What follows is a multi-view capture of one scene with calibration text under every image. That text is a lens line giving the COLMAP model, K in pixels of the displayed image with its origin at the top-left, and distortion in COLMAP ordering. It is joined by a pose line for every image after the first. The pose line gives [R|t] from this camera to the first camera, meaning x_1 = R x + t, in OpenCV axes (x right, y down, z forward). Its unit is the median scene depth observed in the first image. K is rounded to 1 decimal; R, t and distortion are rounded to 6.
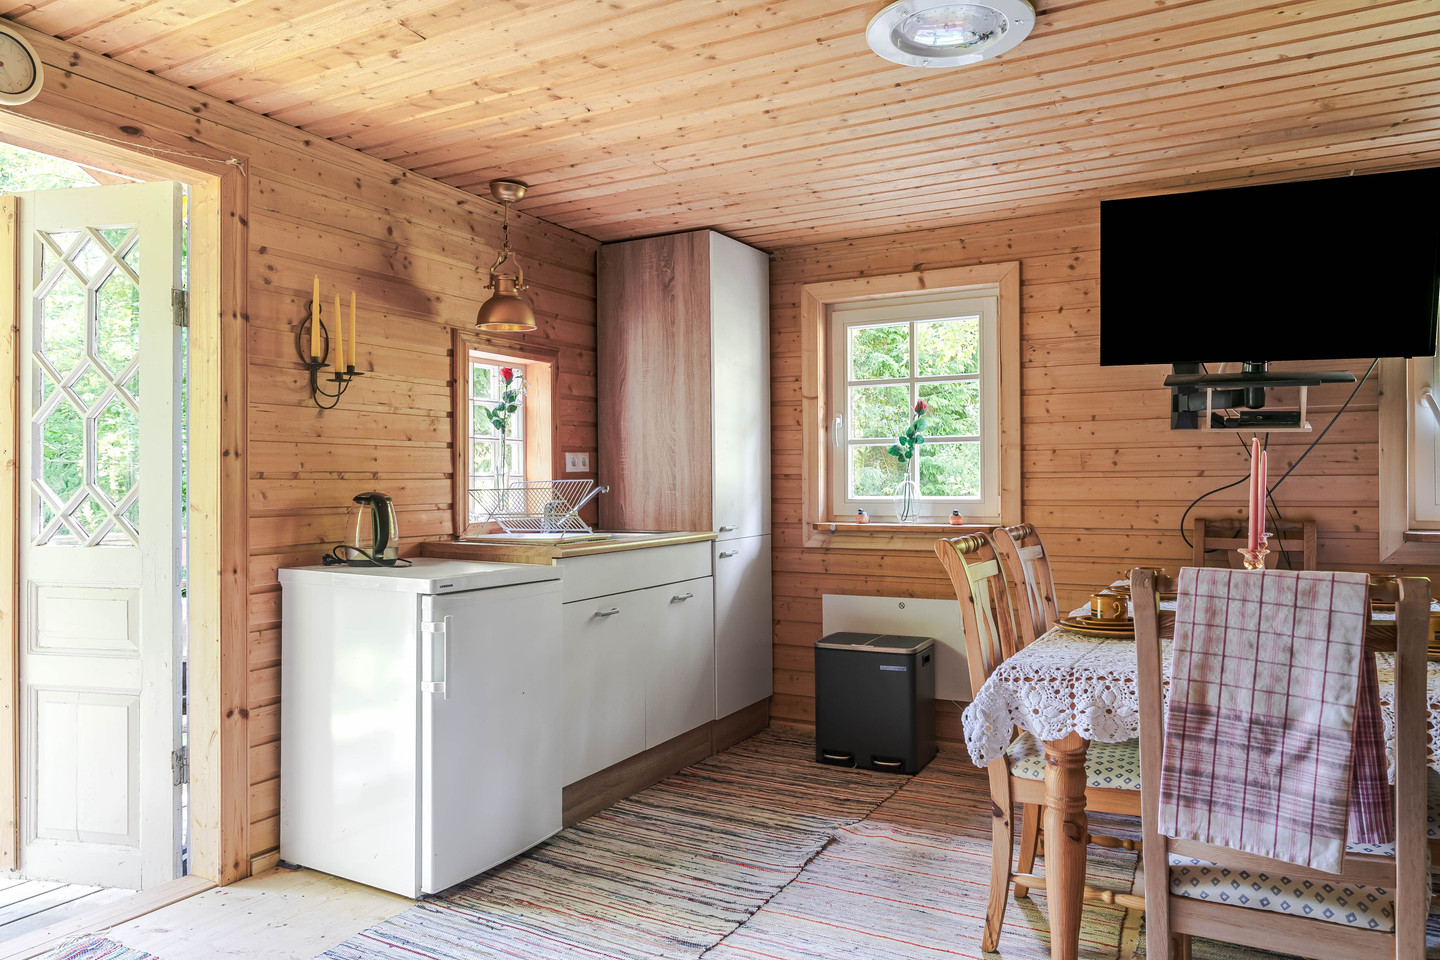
lens RADIAL K [[955.7, 0, 721.0], [0, 955.7, 486.1], [0, 0, 1]] dist [-0.001403, -0.005030]
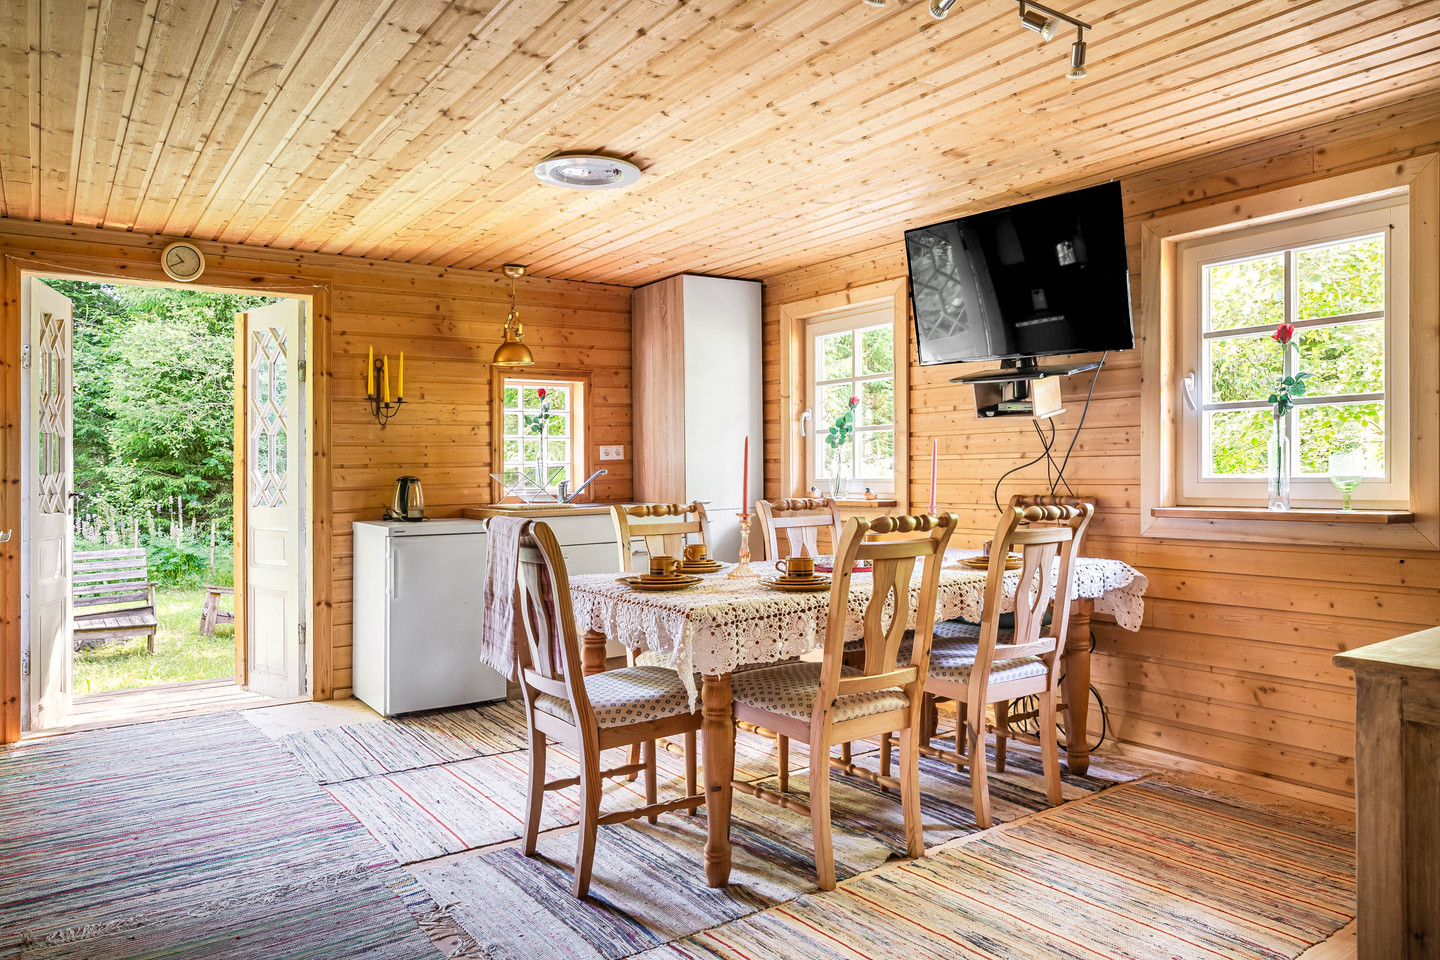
lens RADIAL K [[955.7, 0, 717.9], [0, 955.7, 472.0], [0, 0, 1]] dist [-0.001403, -0.005030]
pose [[0.896965, -0.006785, -0.442049, 0.701758], [0.009392, 0.999949, 0.003710, -0.001028], [0.442002, -0.007479, 0.896983, -0.184346]]
